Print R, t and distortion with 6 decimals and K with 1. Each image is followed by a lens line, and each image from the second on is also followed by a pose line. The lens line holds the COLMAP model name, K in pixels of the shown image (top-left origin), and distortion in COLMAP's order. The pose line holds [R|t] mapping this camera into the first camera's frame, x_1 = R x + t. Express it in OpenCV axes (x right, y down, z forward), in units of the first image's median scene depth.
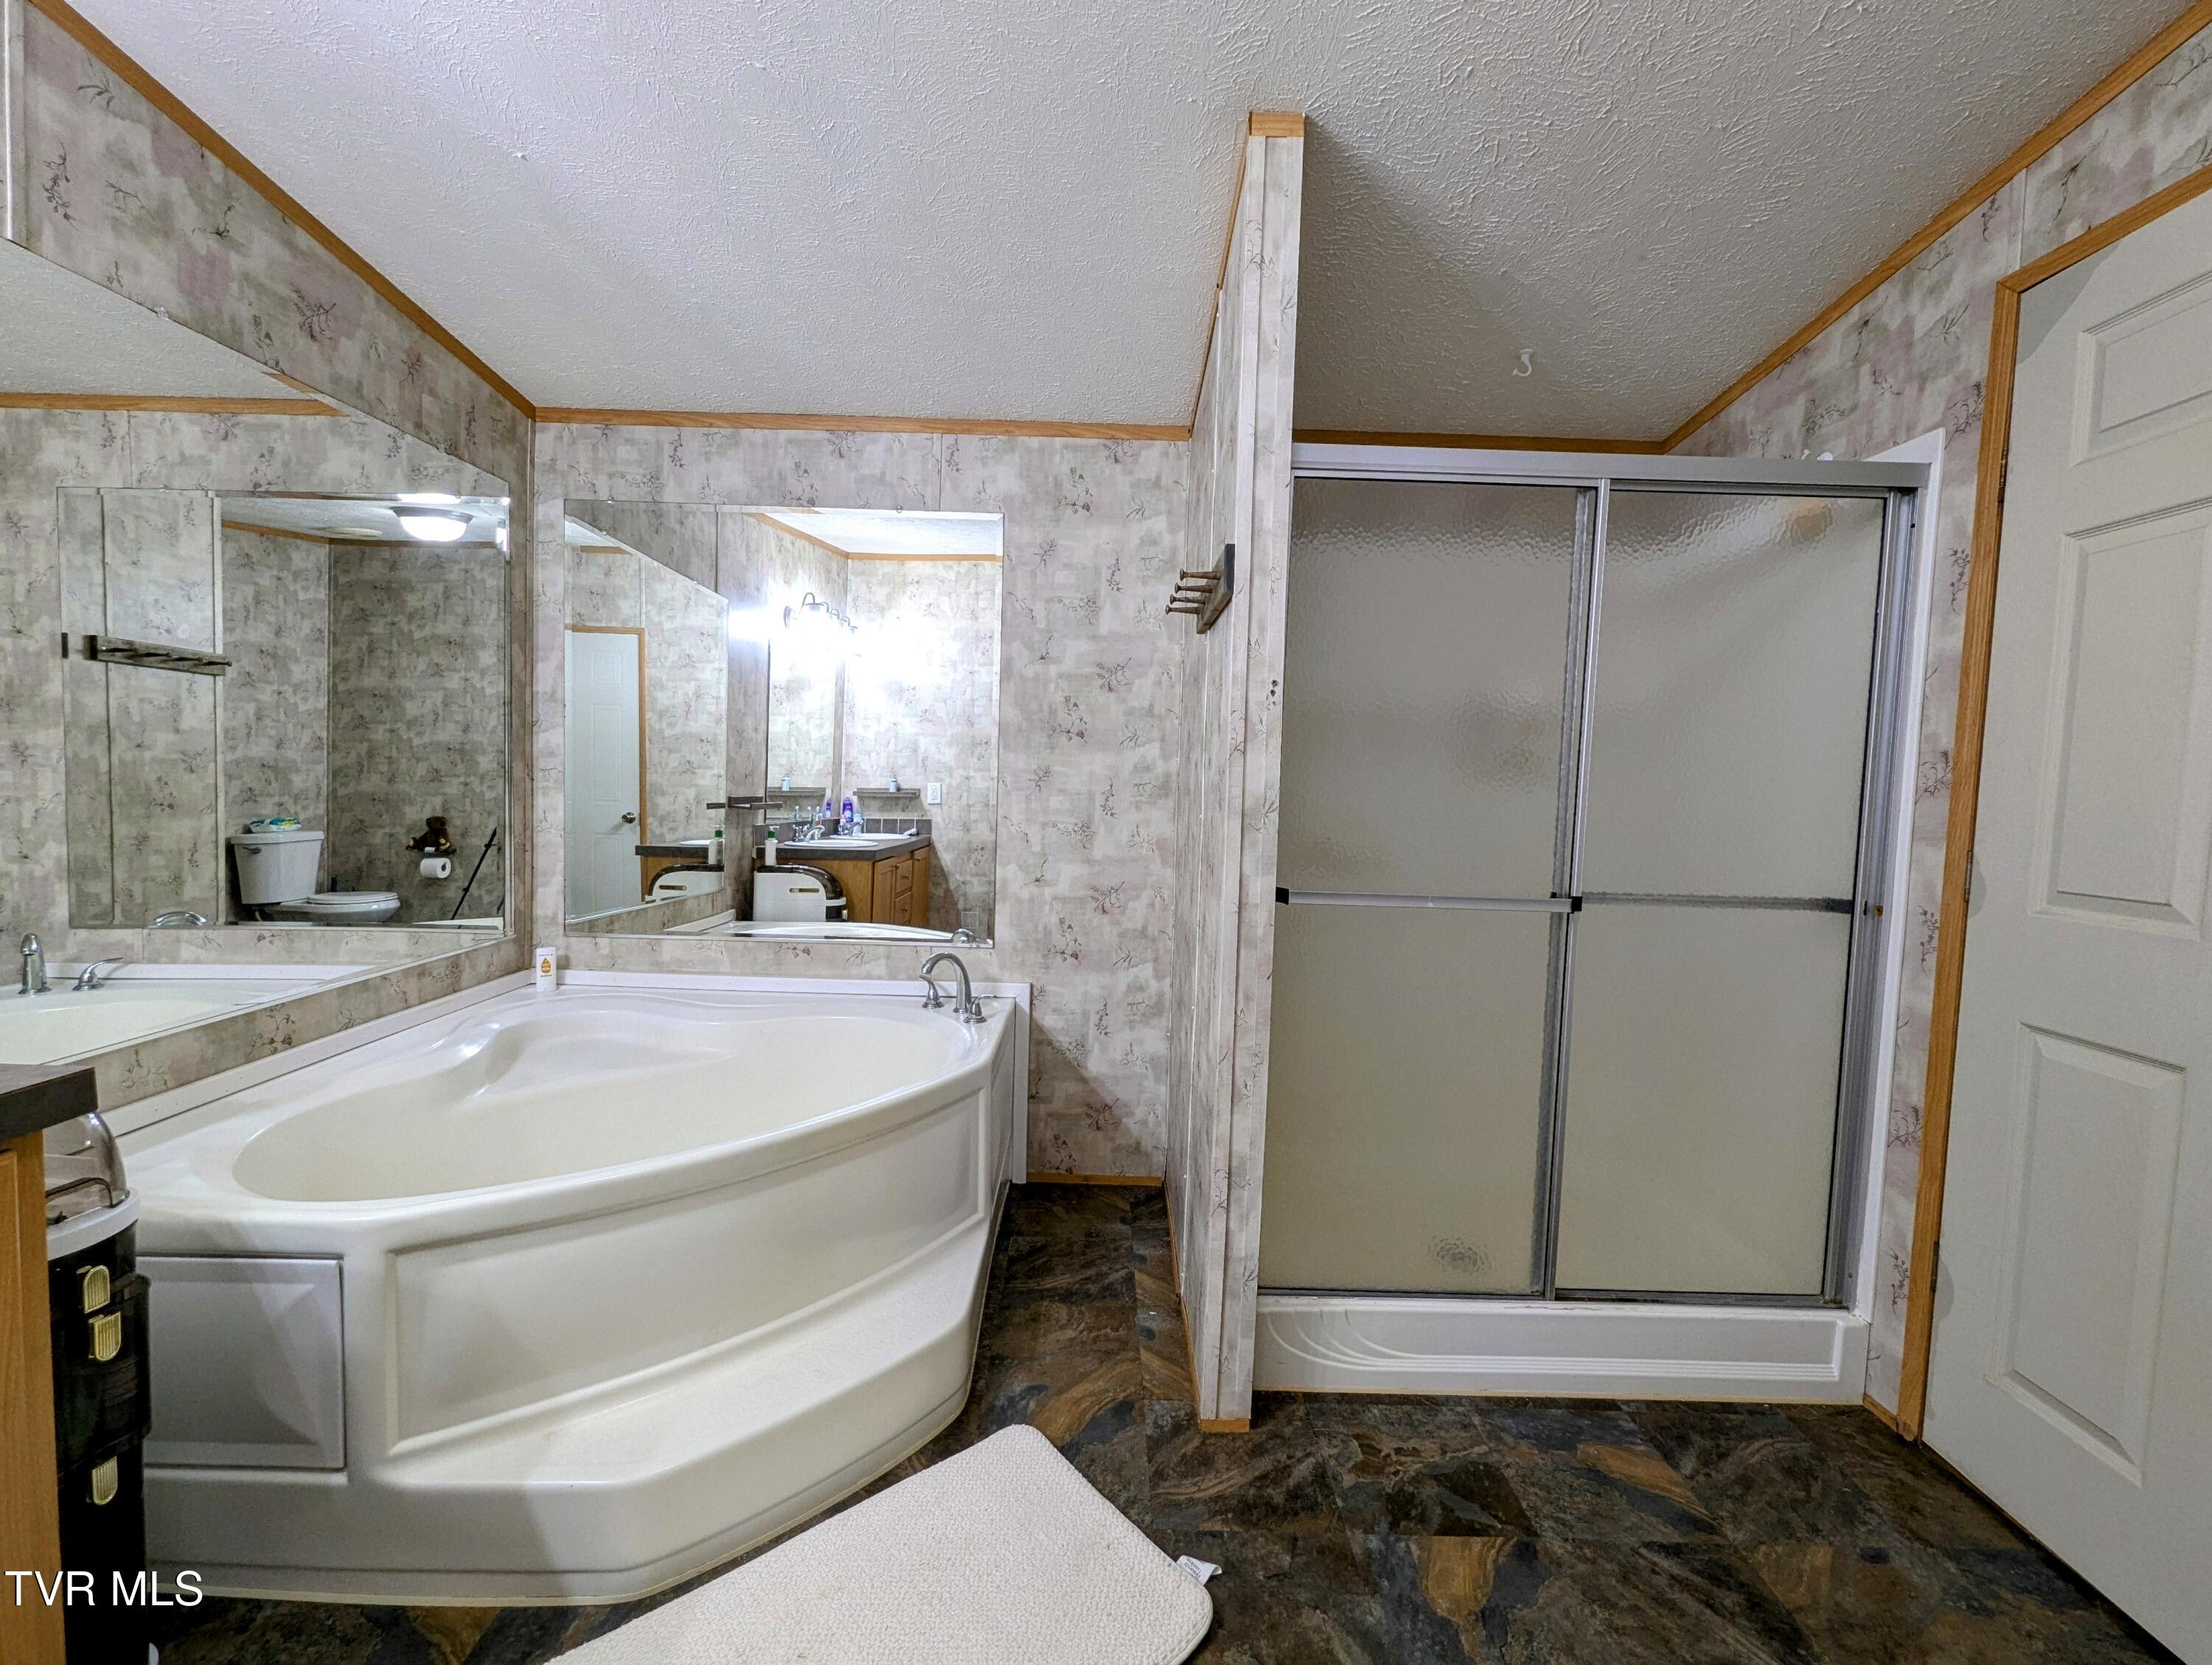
lens RADIAL K [[921.9, 0, 1110.5], [0, 921.9, 838.7], [0, 0, 1]] dist [0.002664, -0.001424]
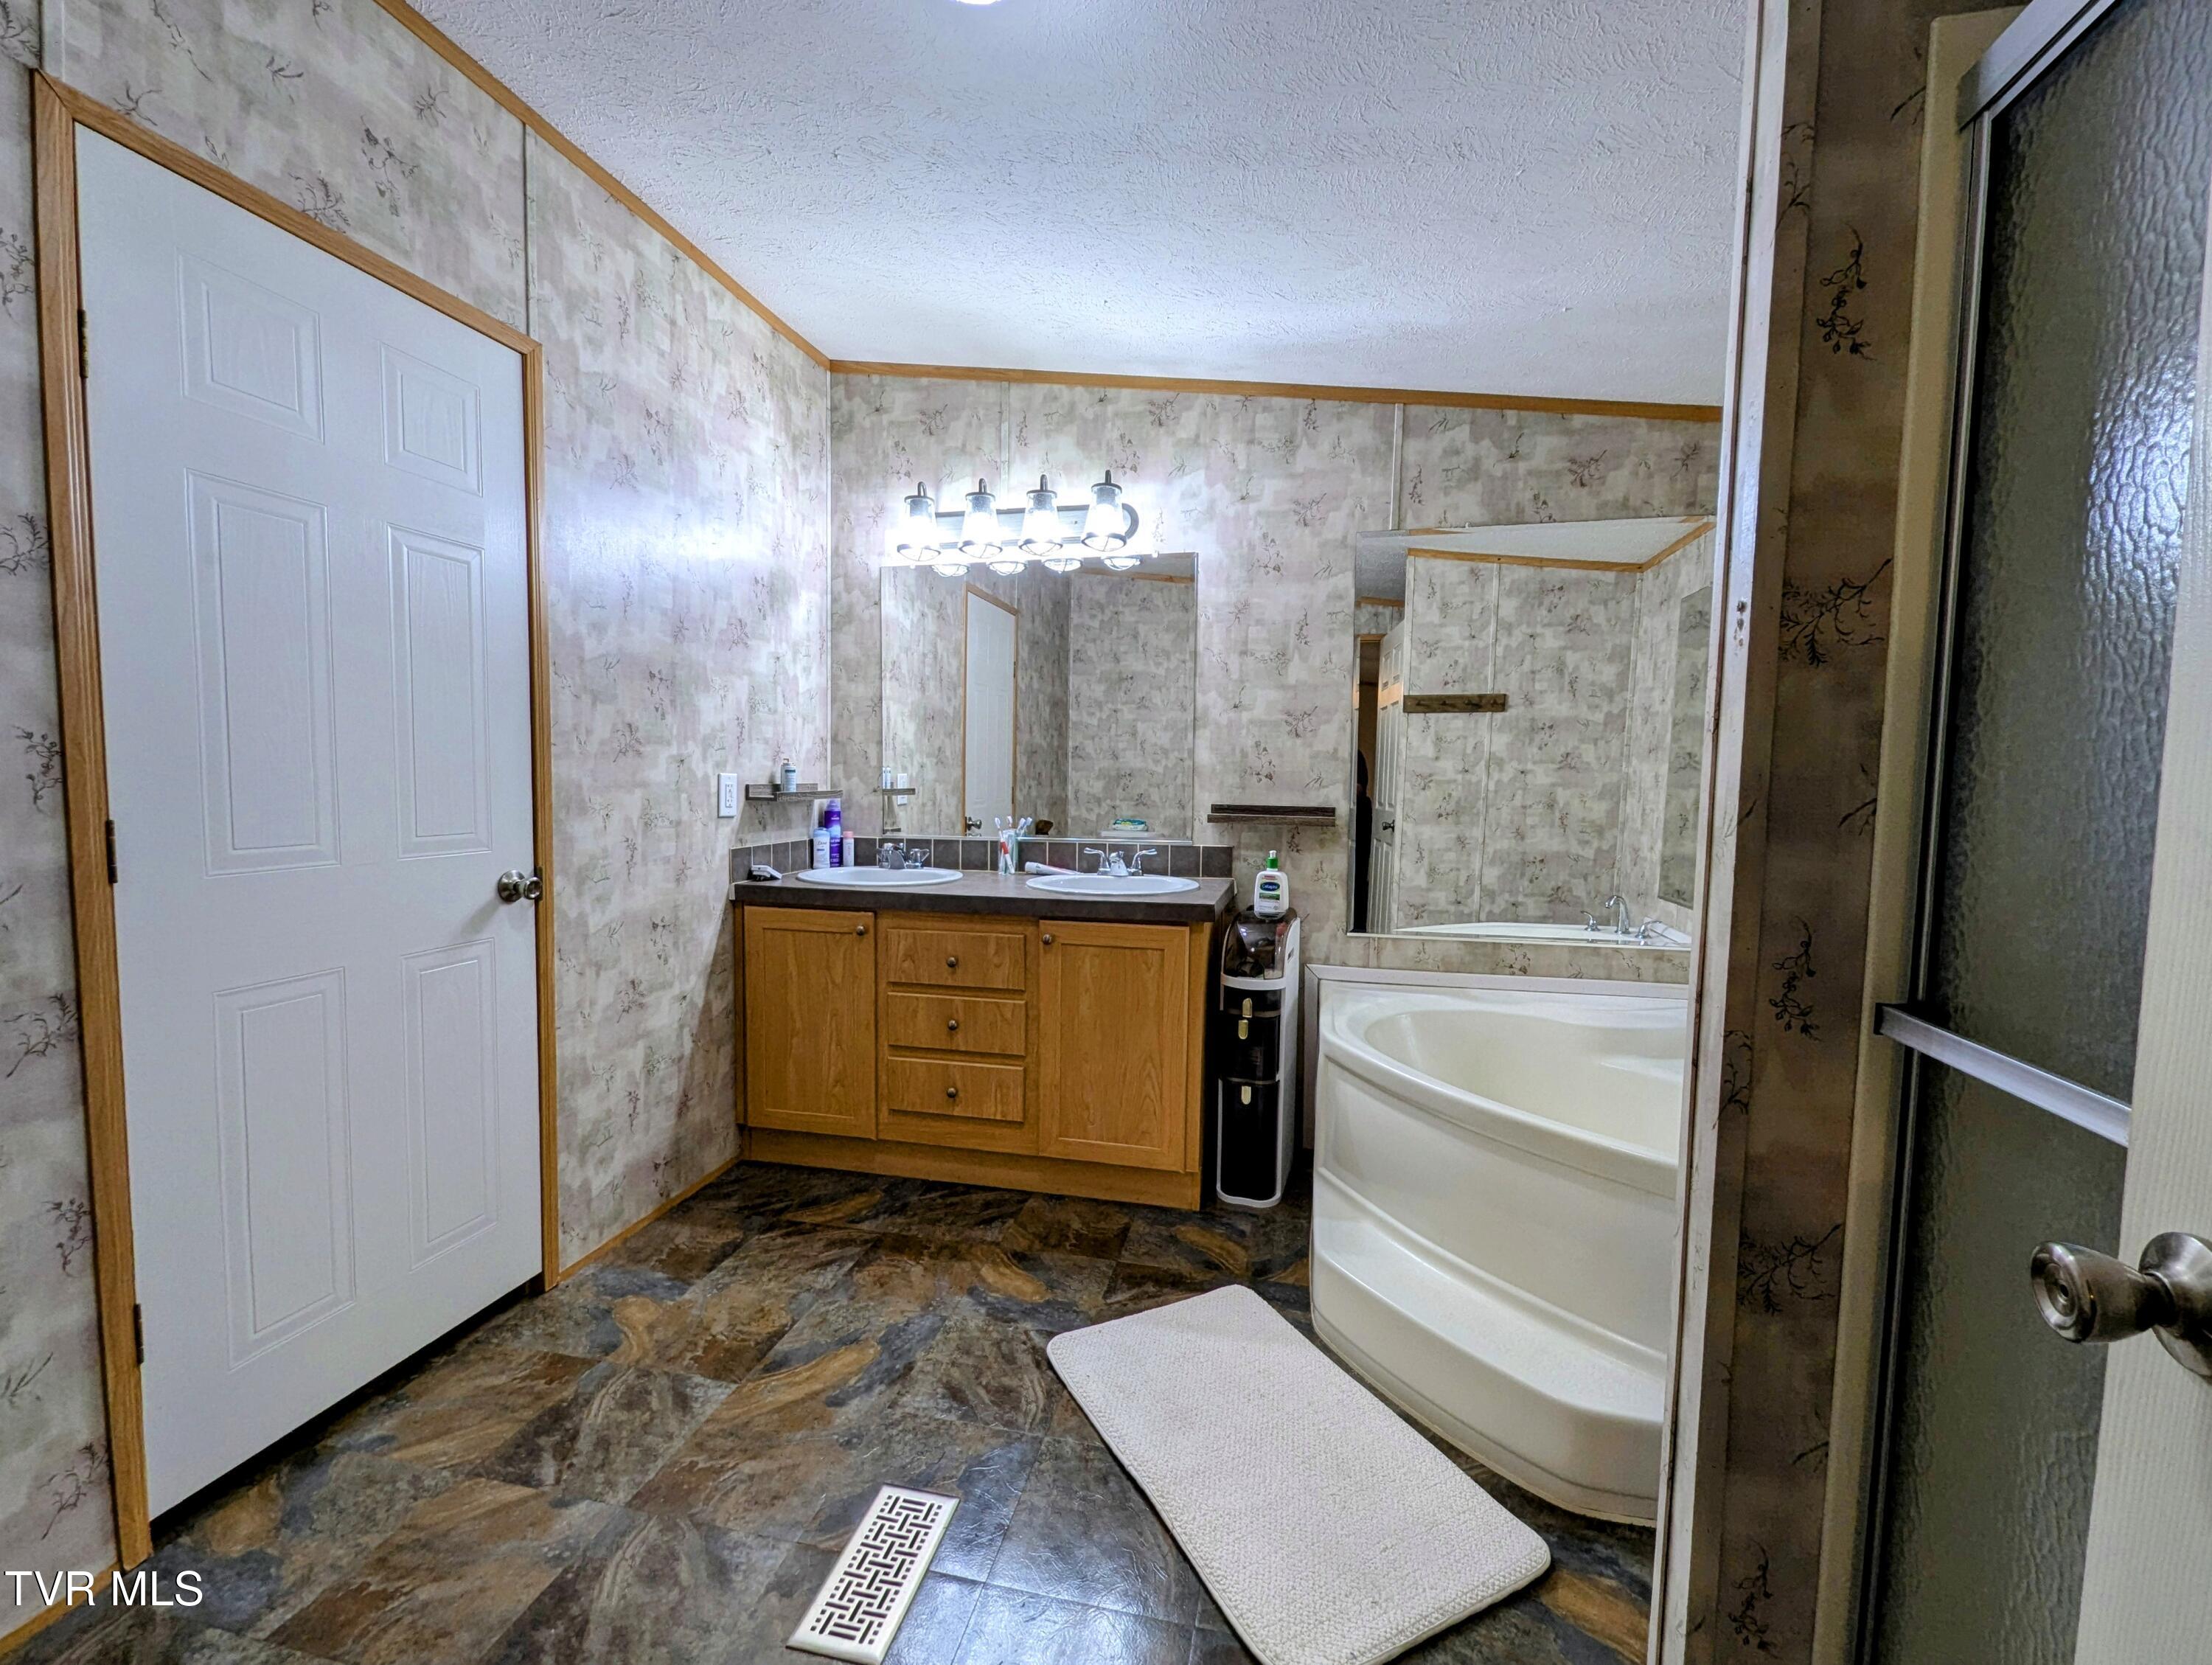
lens RADIAL K [[921.9, 0, 1110.5], [0, 921.9, 838.7], [0, 0, 1]] dist [0.002664, -0.001424]
pose [[-0.222871, 0.040542, -0.974005, 0.510326], [-0.081461, 0.994866, 0.060050, -0.020107], [0.971439, 0.092727, -0.218424, 0.475315]]
